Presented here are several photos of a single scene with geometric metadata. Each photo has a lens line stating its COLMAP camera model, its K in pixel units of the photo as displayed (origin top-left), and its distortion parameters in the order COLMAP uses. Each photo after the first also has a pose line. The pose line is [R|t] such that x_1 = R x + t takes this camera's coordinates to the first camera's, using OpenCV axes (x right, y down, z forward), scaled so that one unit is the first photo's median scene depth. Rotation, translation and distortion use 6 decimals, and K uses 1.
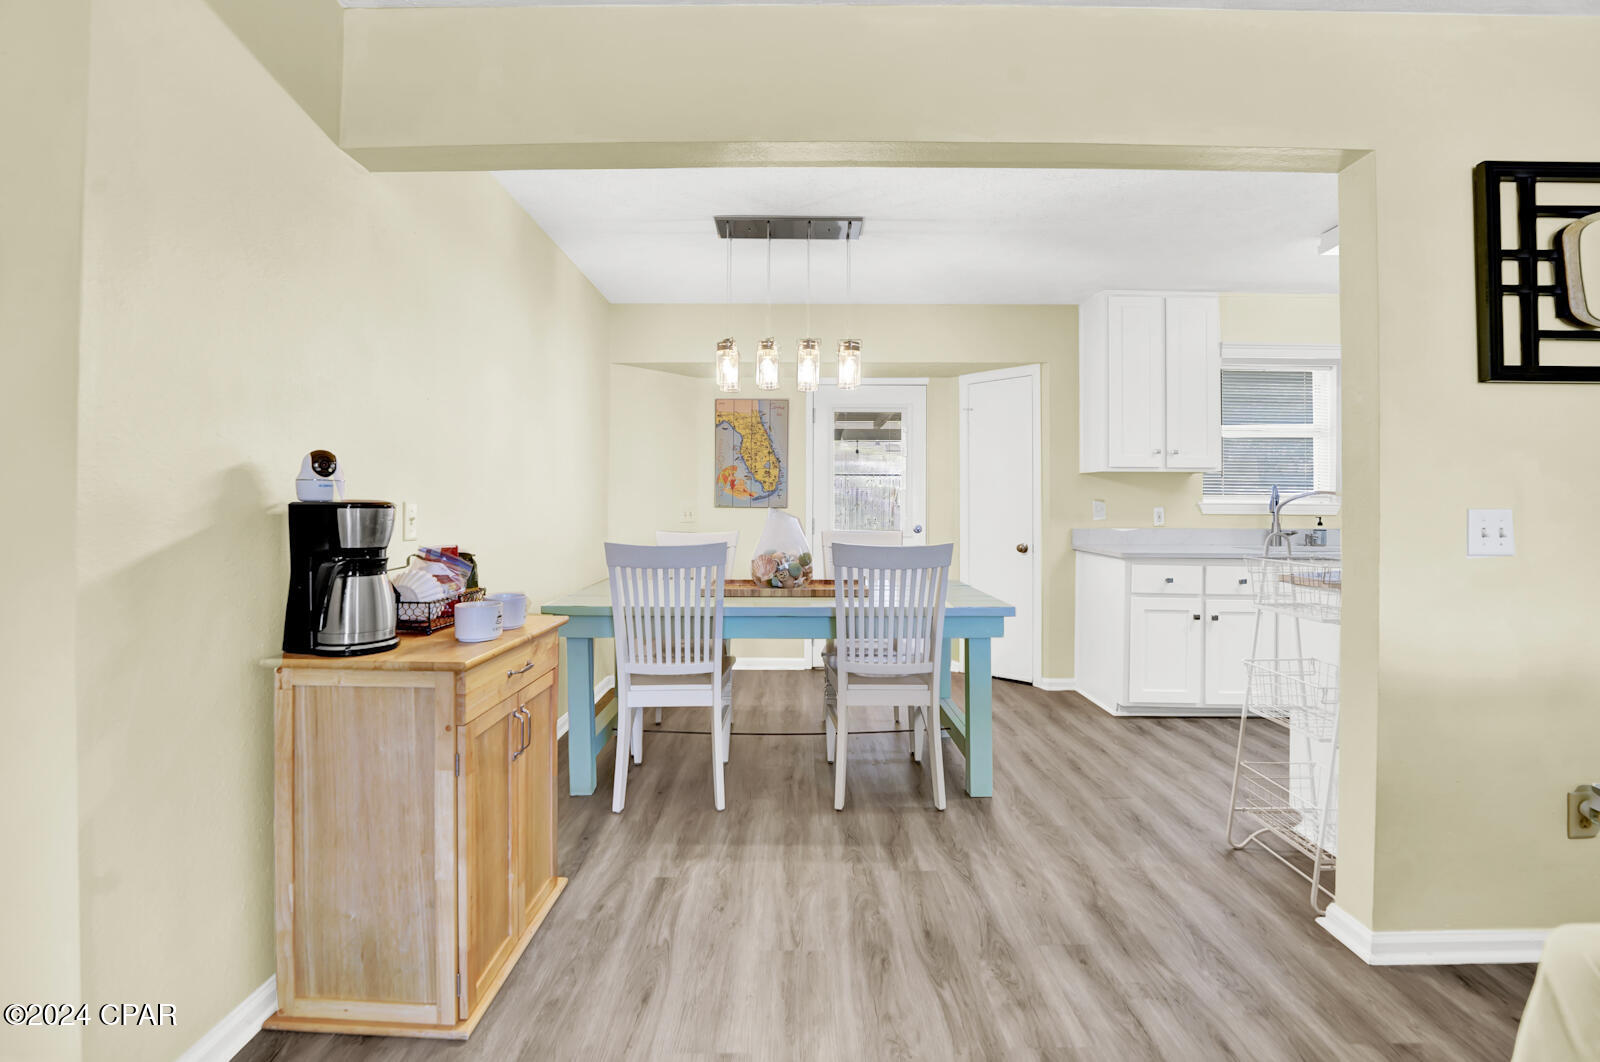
lens RADIAL K [[662.3, 0, 786.9], [0, 662.3, 505.4], [0, 0, 1]] dist [-0.017341, 0.000248]
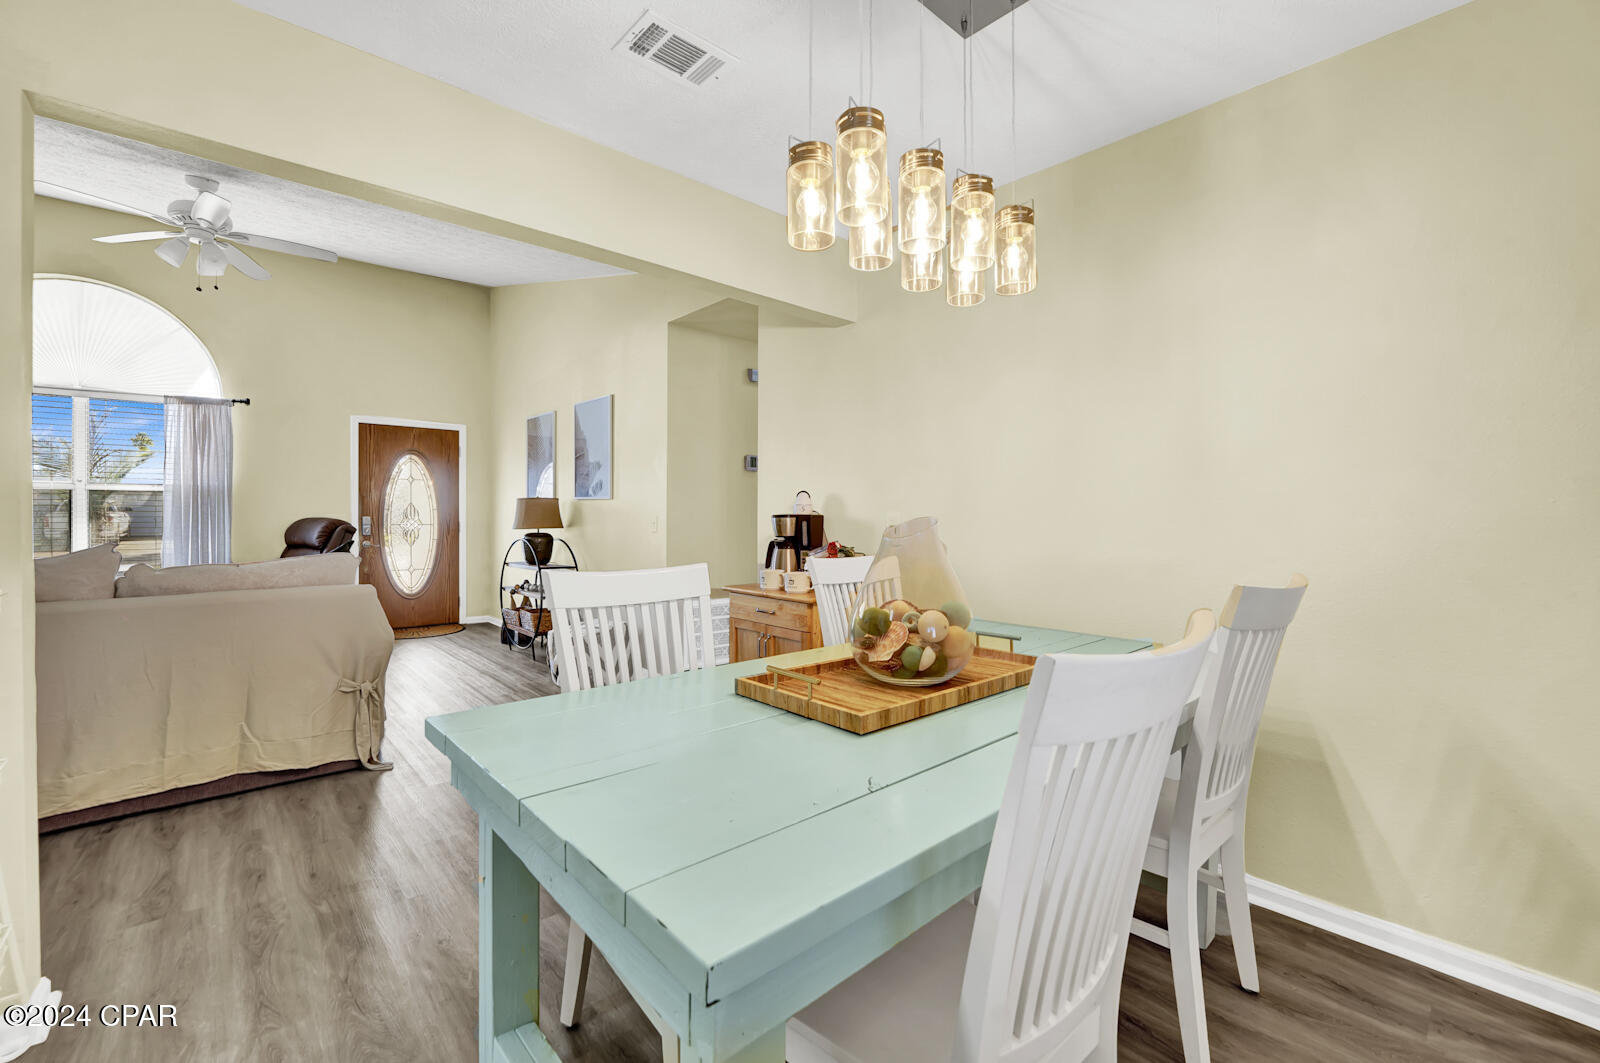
lens RADIAL K [[664.7, 0, 790.4], [0, 664.7, 513.1], [0, 0, 1]] dist [-0.041755, 0.000101]
pose [[-0.730069, -0.006592, -0.683342, 0.486636], [-0.000366, 0.999957, -0.009256, 0.006617], [0.683373, -0.006508, -0.730040, 1.563602]]
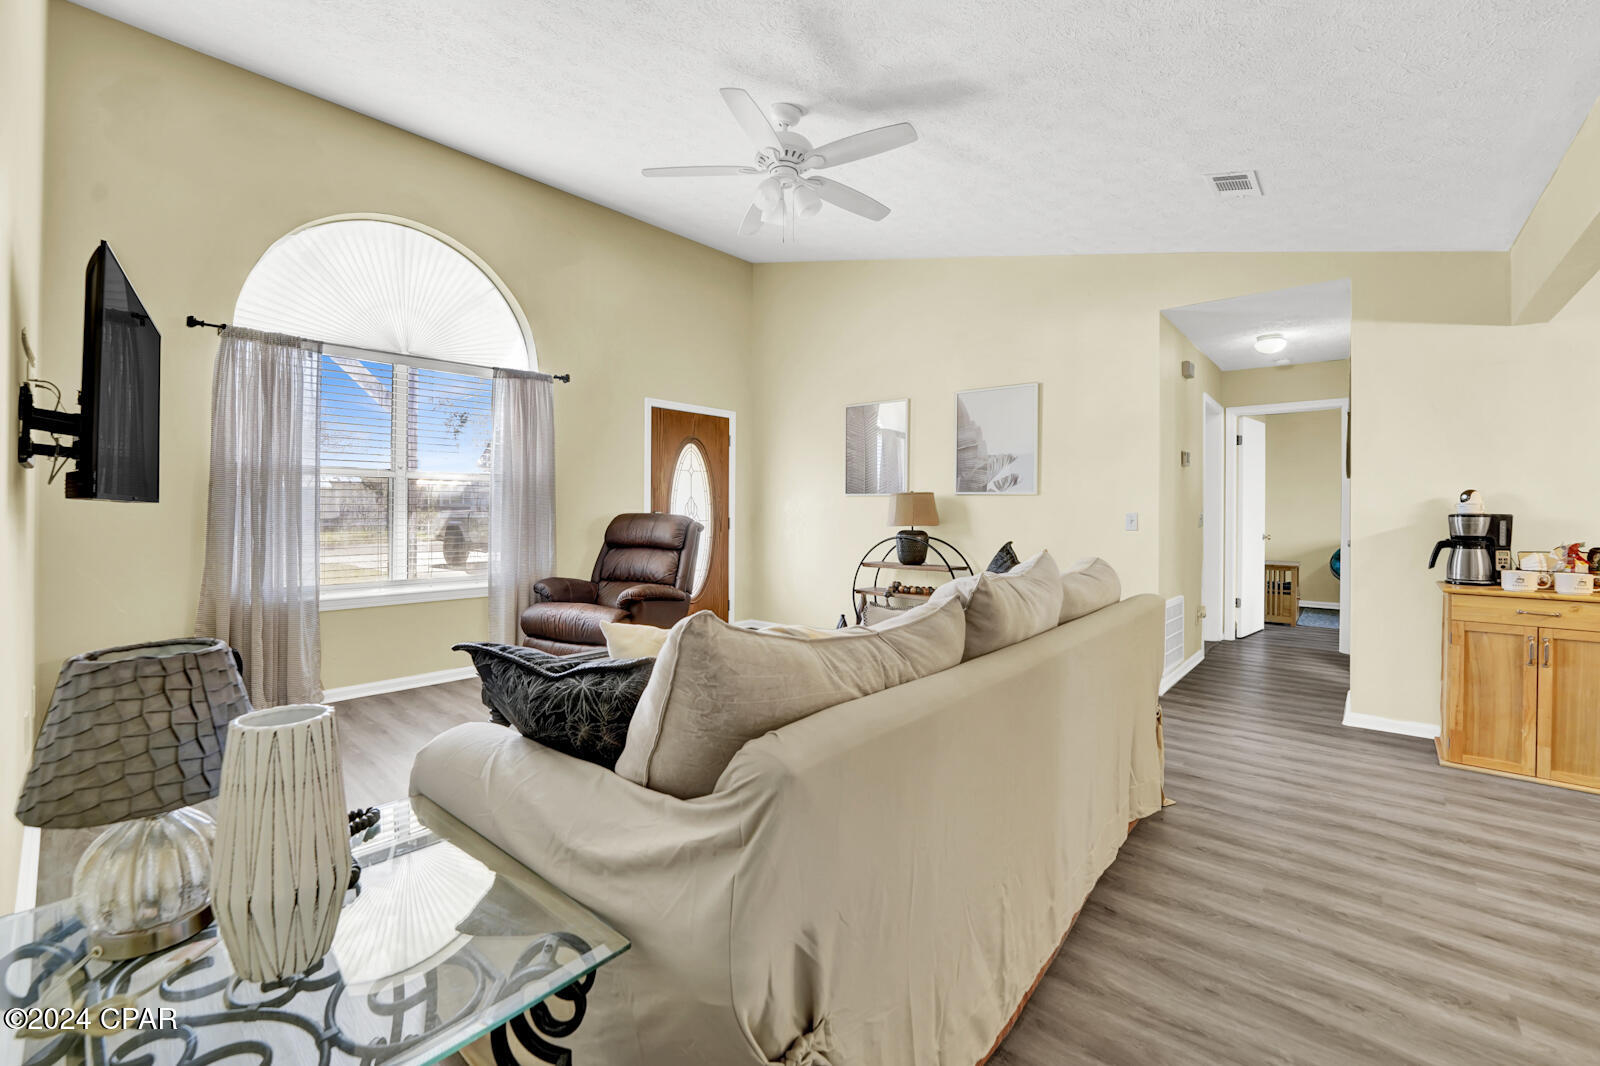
lens RADIAL K [[662.3, 0, 786.9], [0, 662.3, 507.4], [0, 0, 1]] dist [-0.017341, 0.000248]
pose [[-0.655032, -0.009391, -0.755543, 1.404761], [-0.004211, 0.999953, -0.008777, 0.001166], [0.755589, -0.002568, -0.655040, 0.430391]]
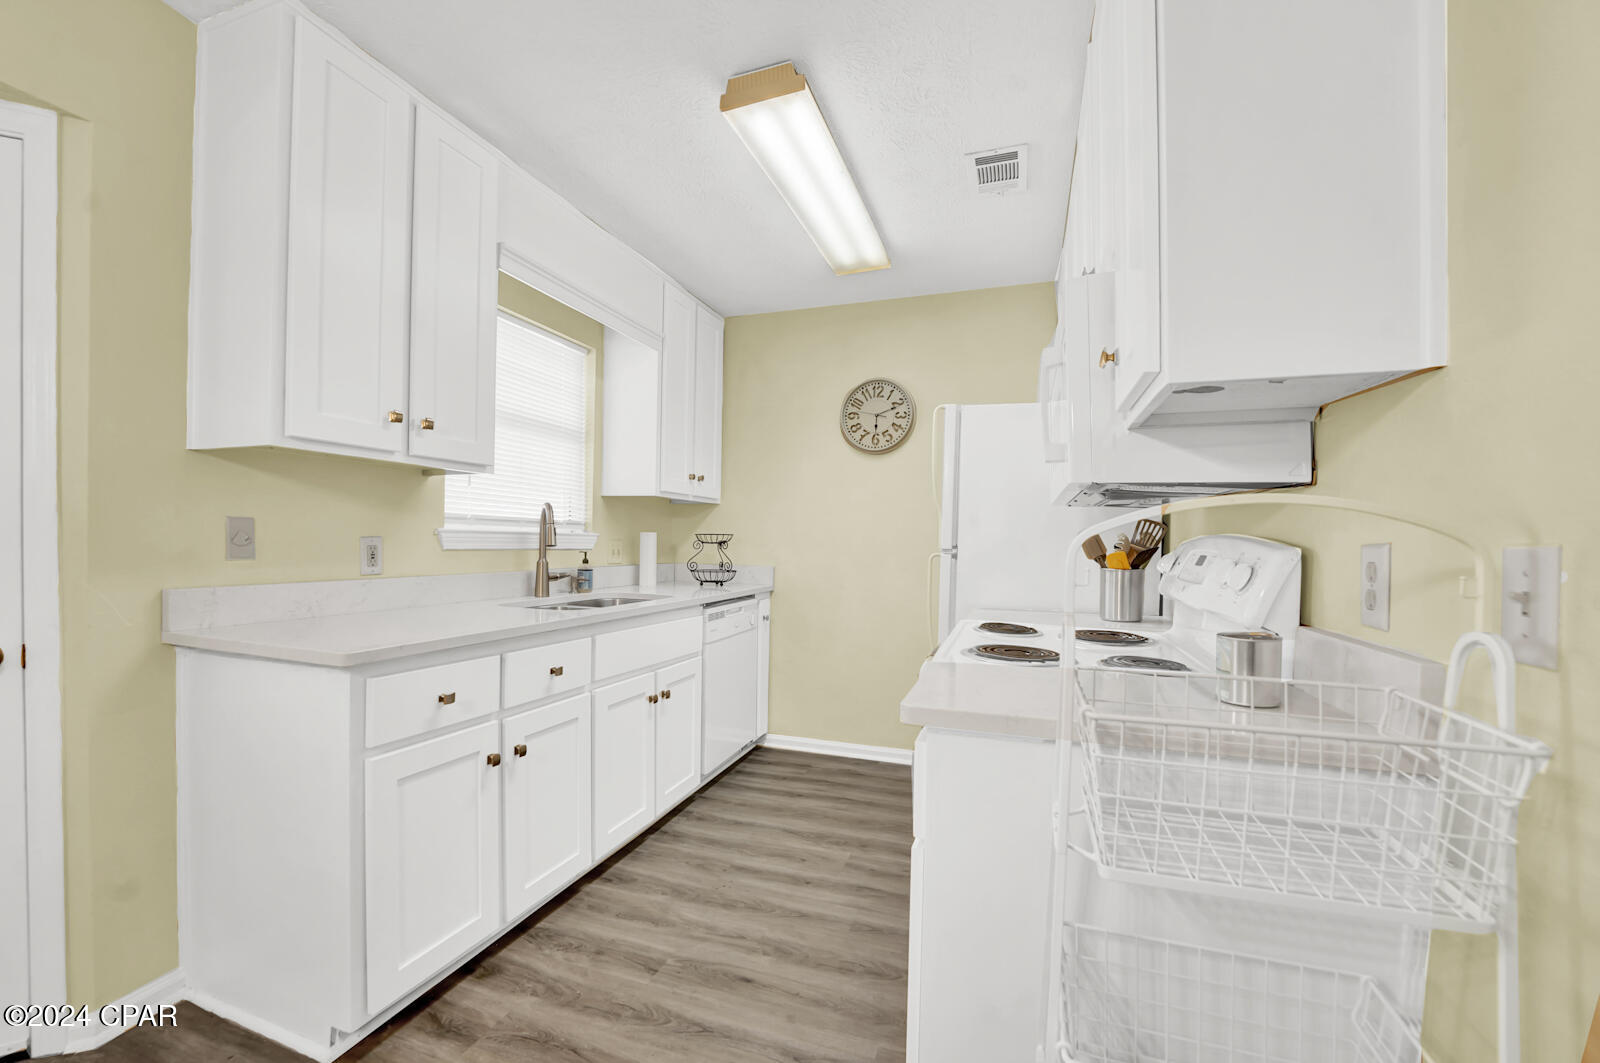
lens RADIAL K [[669.3, 0, 803.0], [0, 669.3, 539.0], [0, 0, 1]] dist [-0.020532, 0.000049]
pose [[0.321191, 0.002659, 0.947011, 0.329154], [-0.007514, 0.999972, -0.000259, 0.003797], [-0.946985, -0.007032, 0.321202, 0.901826]]
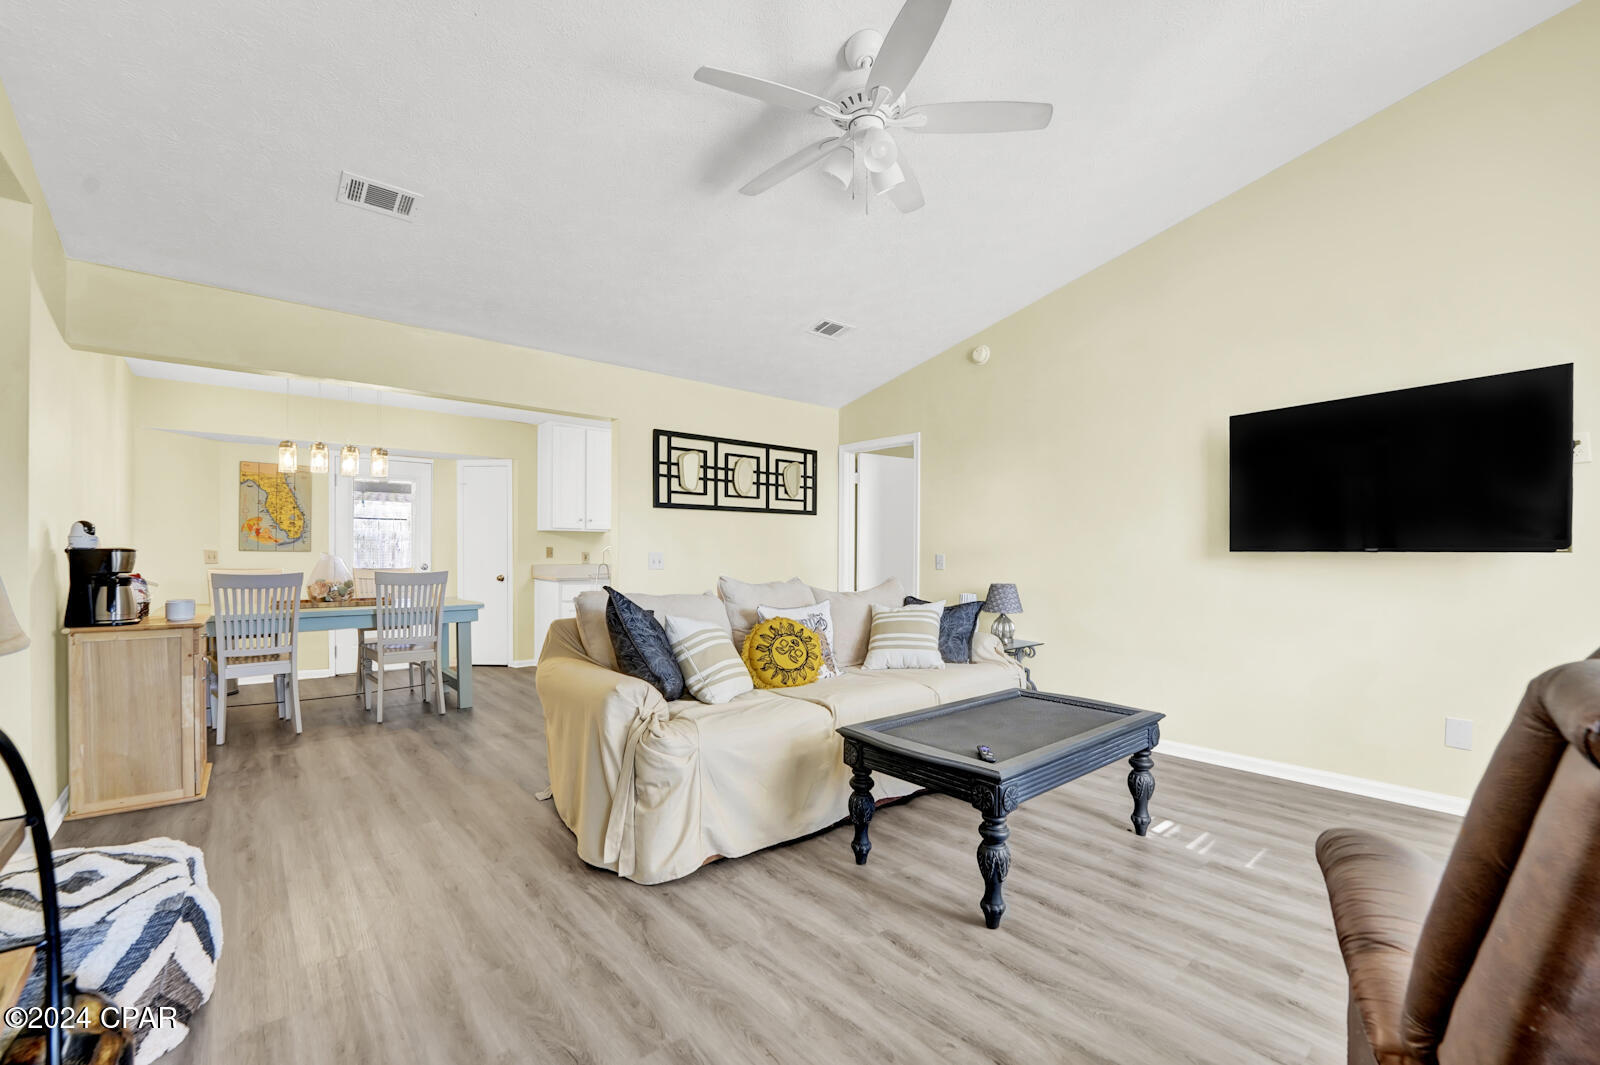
lens RADIAL K [[694.8, 0, 804.7], [0, 694.8, 561.7], [0, 0, 1]] dist [-0.018956, 0.000068]
pose [[0.758994, -0.006181, 0.651068, -0.266860], [-0.005669, 0.999854, 0.016101, -0.006220], [-0.651073, -0.015912, 0.758848, -1.179328]]
